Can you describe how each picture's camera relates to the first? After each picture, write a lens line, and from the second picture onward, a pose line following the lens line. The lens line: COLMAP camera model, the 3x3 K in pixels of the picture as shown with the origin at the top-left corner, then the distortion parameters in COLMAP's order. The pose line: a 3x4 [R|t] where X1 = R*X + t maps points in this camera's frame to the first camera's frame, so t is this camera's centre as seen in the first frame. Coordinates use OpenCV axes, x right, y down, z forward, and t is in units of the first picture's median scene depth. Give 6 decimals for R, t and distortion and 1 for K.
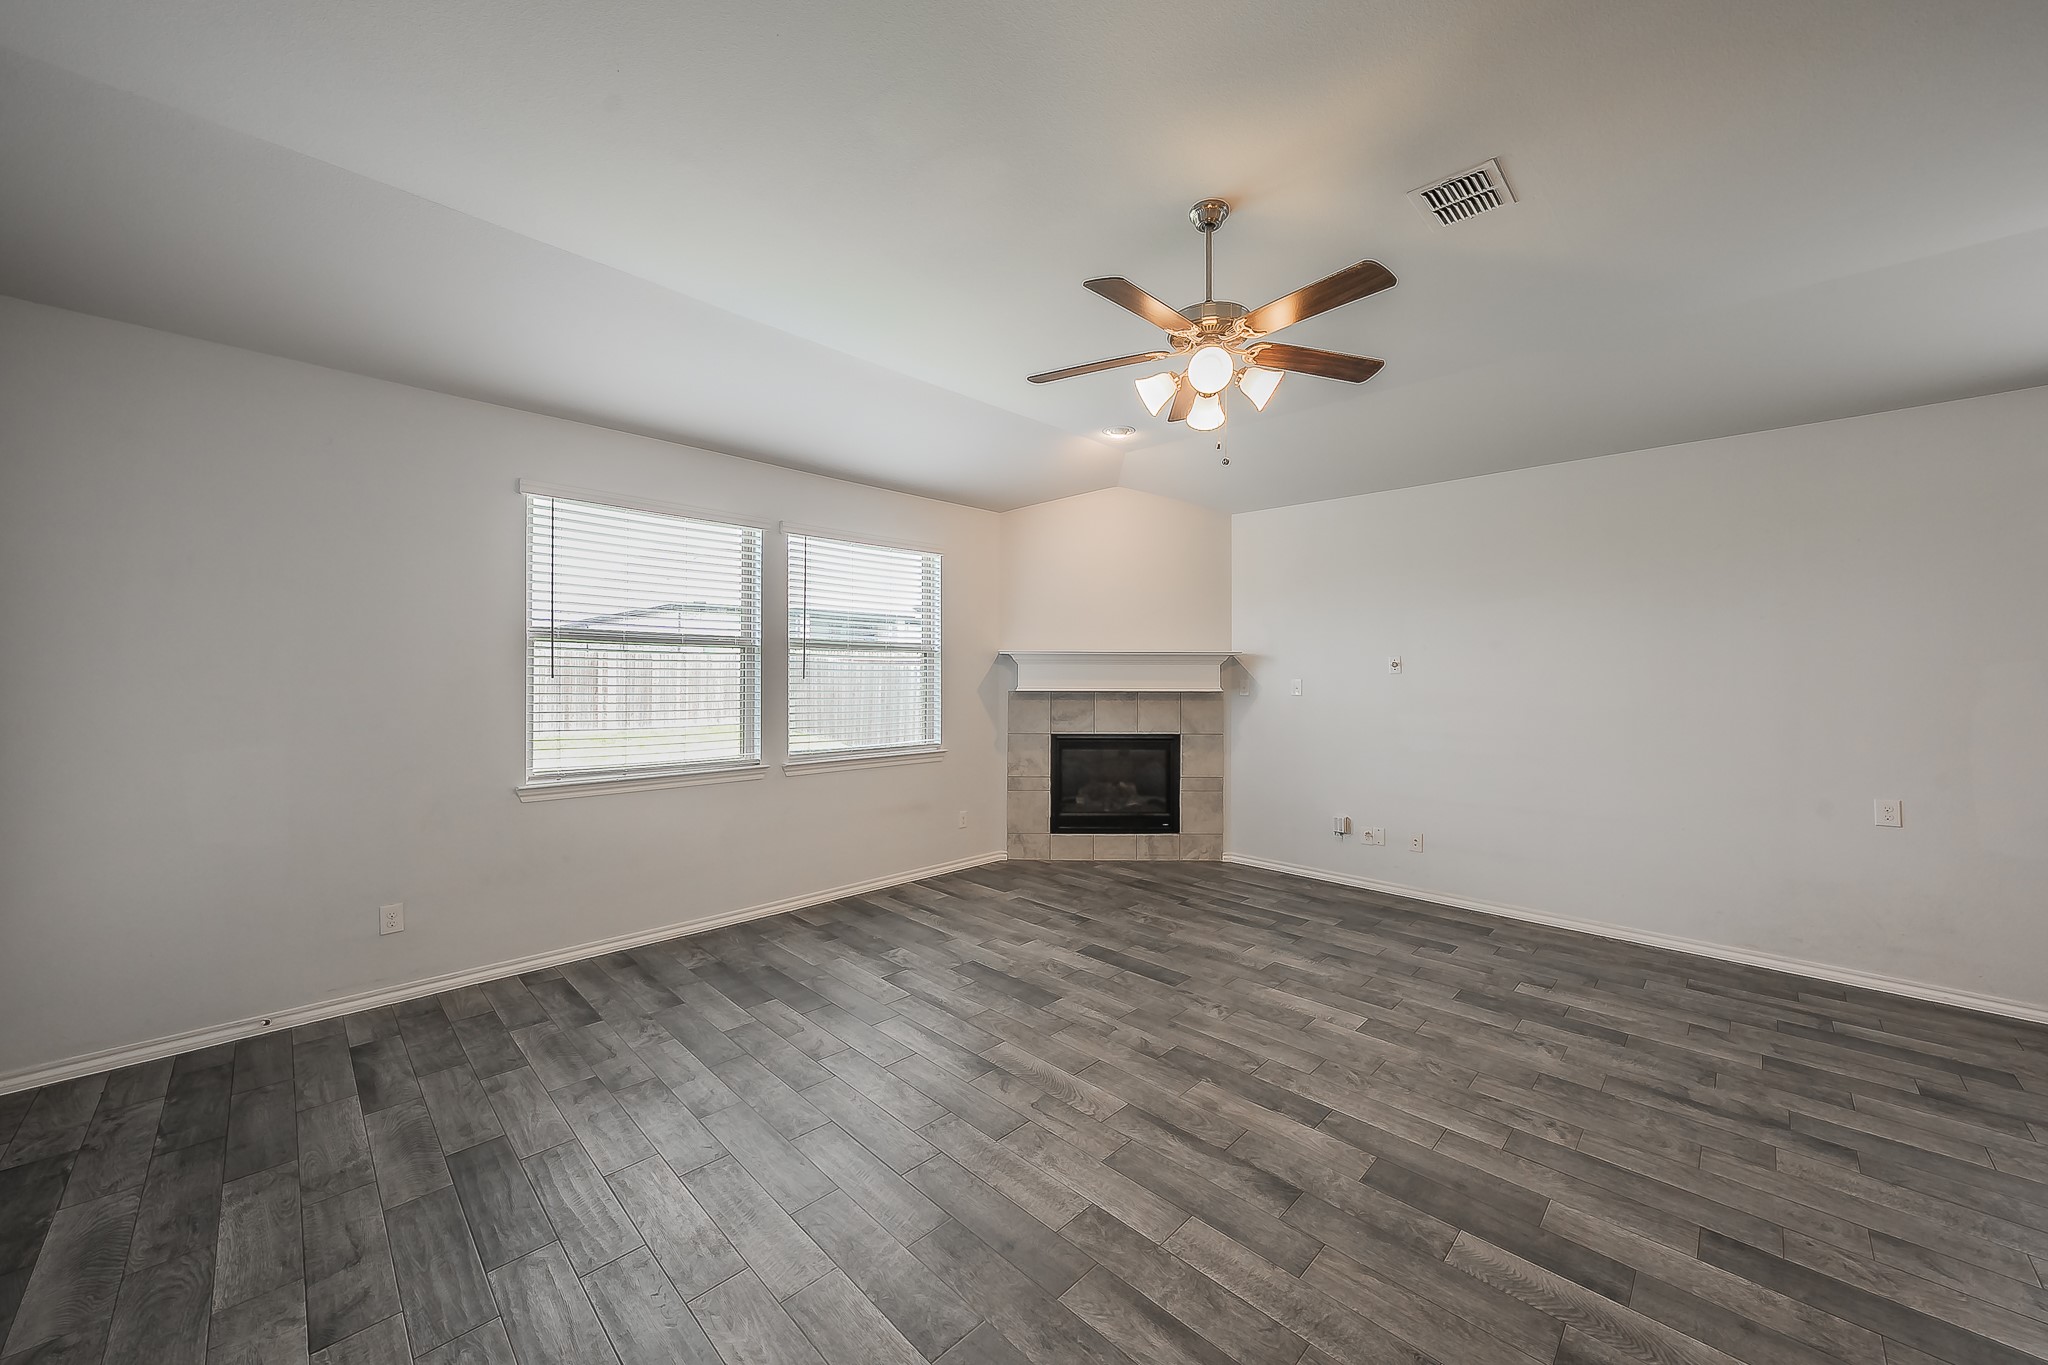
lens RADIAL K [[746.0, 0, 1032.1], [0, 746.0, 673.6], [0, 0, 1]] dist [-0.000349, -0.000037]
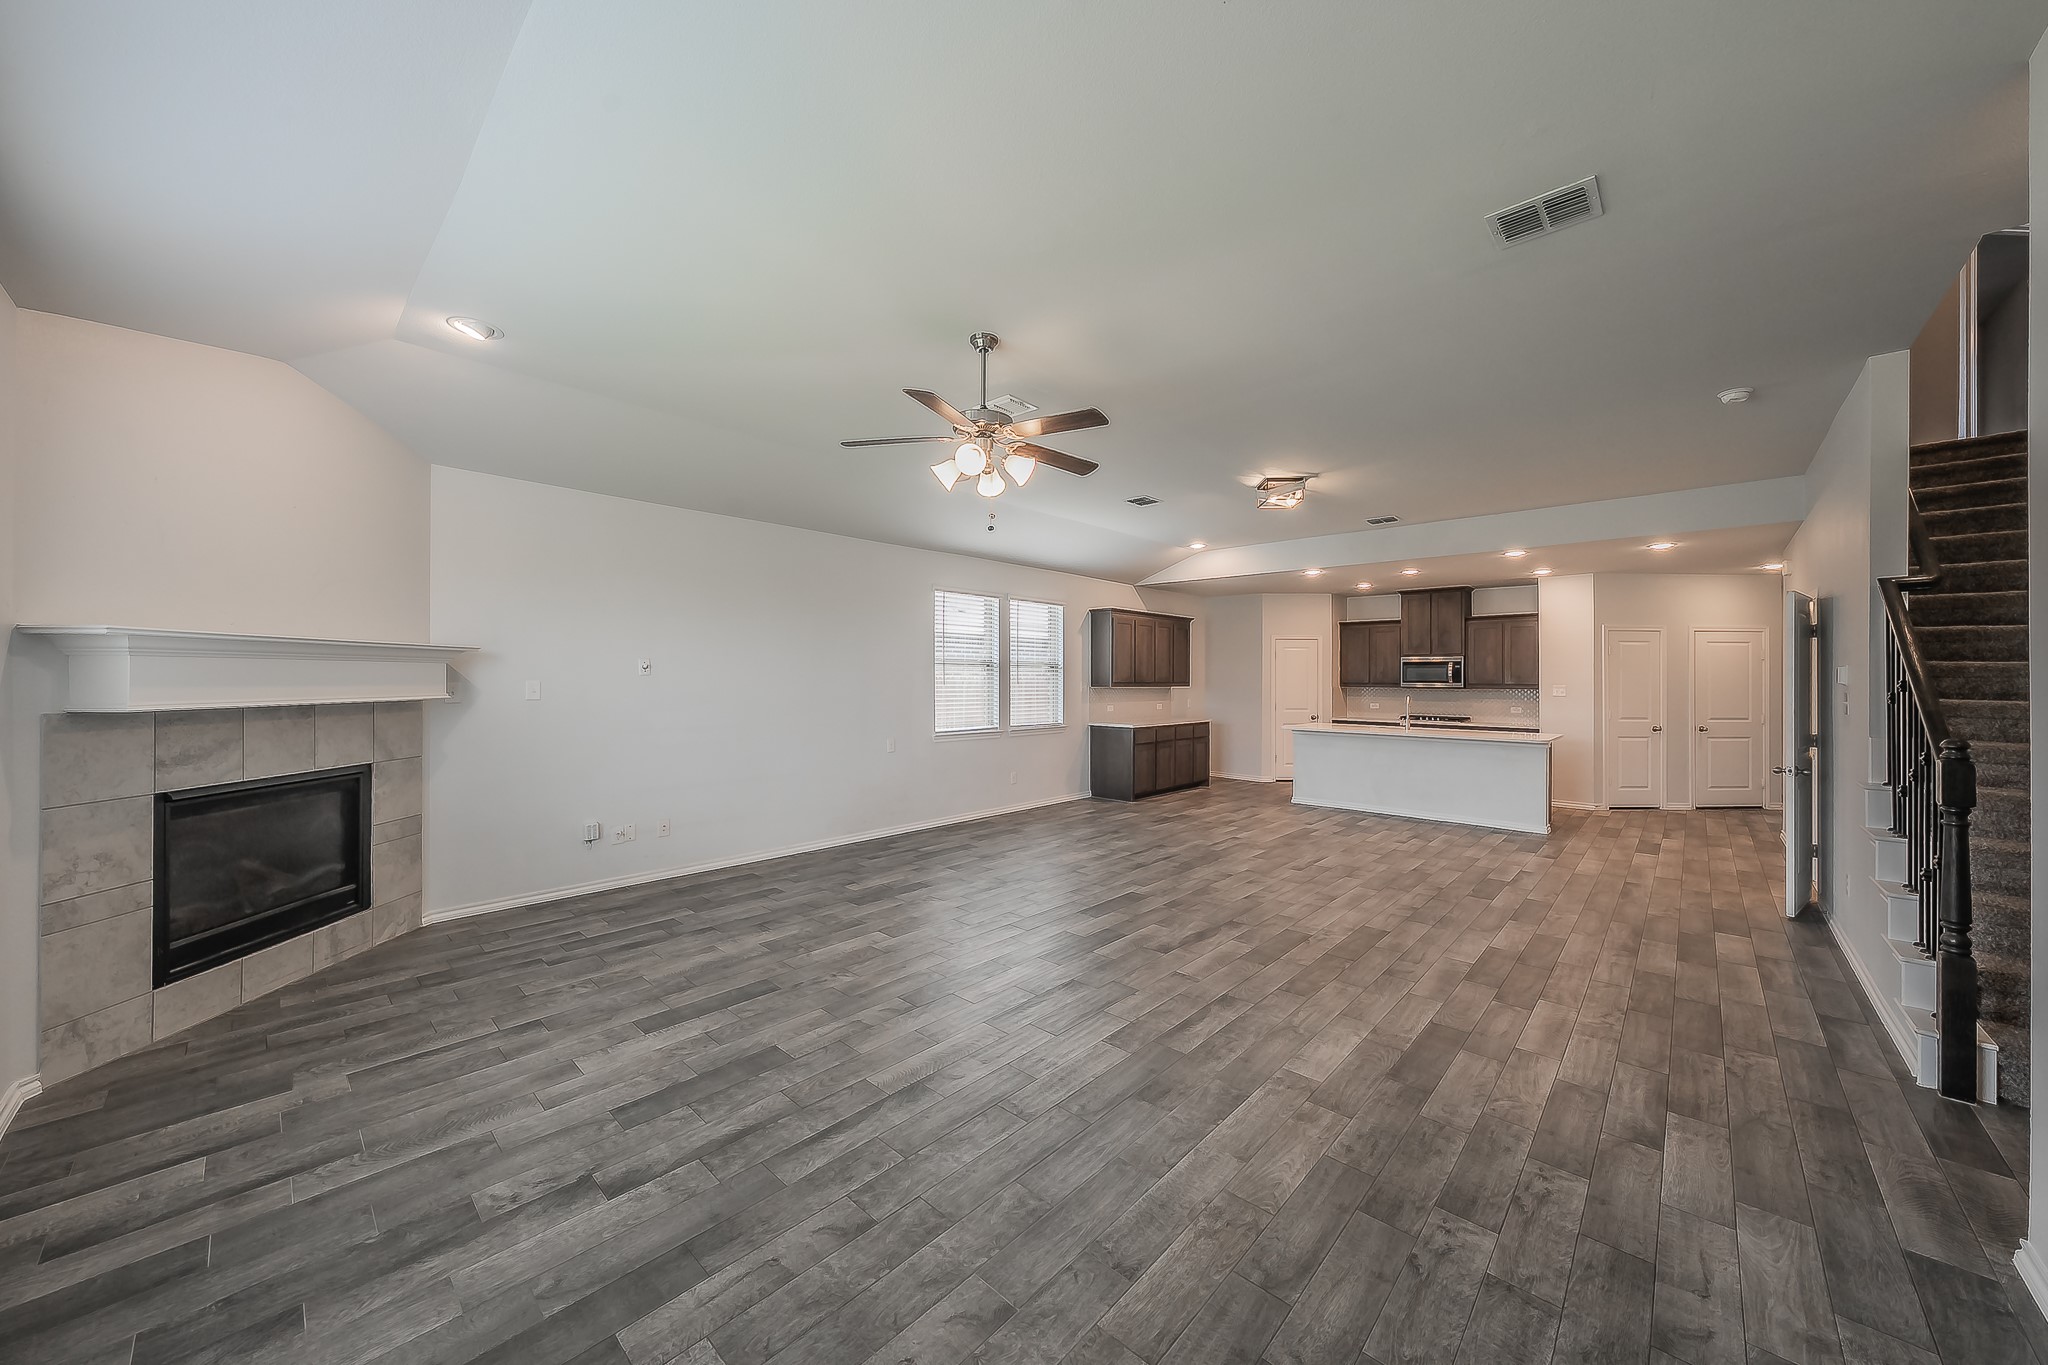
lens RADIAL K [[726.9, 0, 1010.7], [0, 726.9, 672.9], [0, 0, 1]] dist [-0.001448, -0.000052]
pose [[-0.014474, -0.001367, 0.999894, -0.595926], [-0.005943, 0.999982, 0.001281, -0.007519], [-0.999878, -0.005924, -0.014482, 0.531712]]
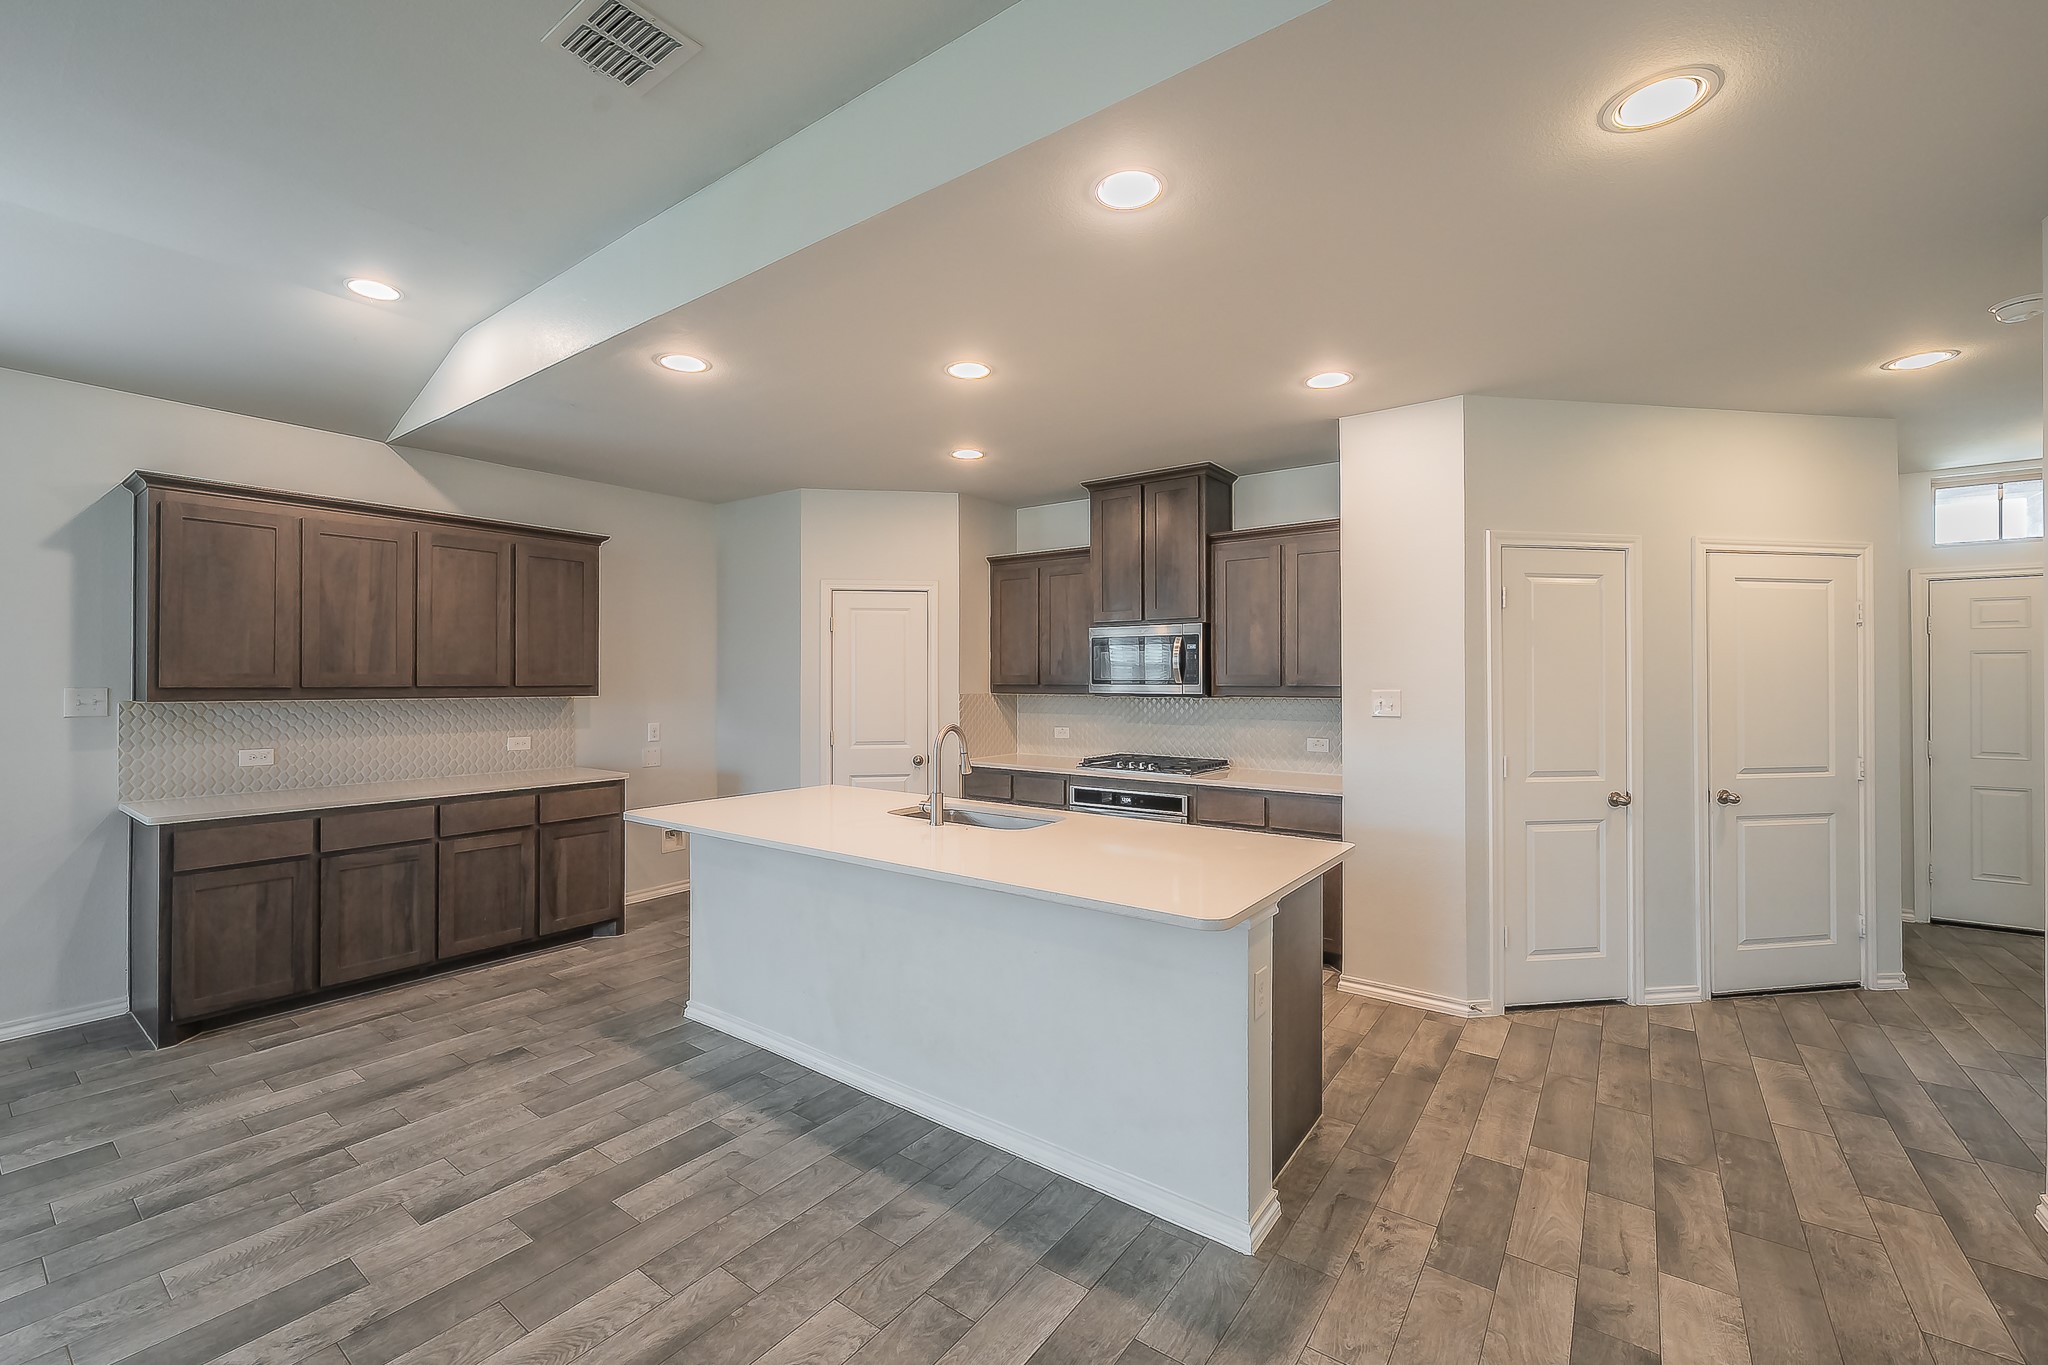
lens RADIAL K [[816.2, 0, 990.0], [0, 816.2, 676.3], [0, 0, 1]] dist [0.001974, 0.000215]
pose [[-0.118663, -0.004078, 0.992926, 0.467239], [0.000094, 0.999992, 0.004119, 0.003320], [-0.992935, 0.000582, -0.118662, -0.399494]]
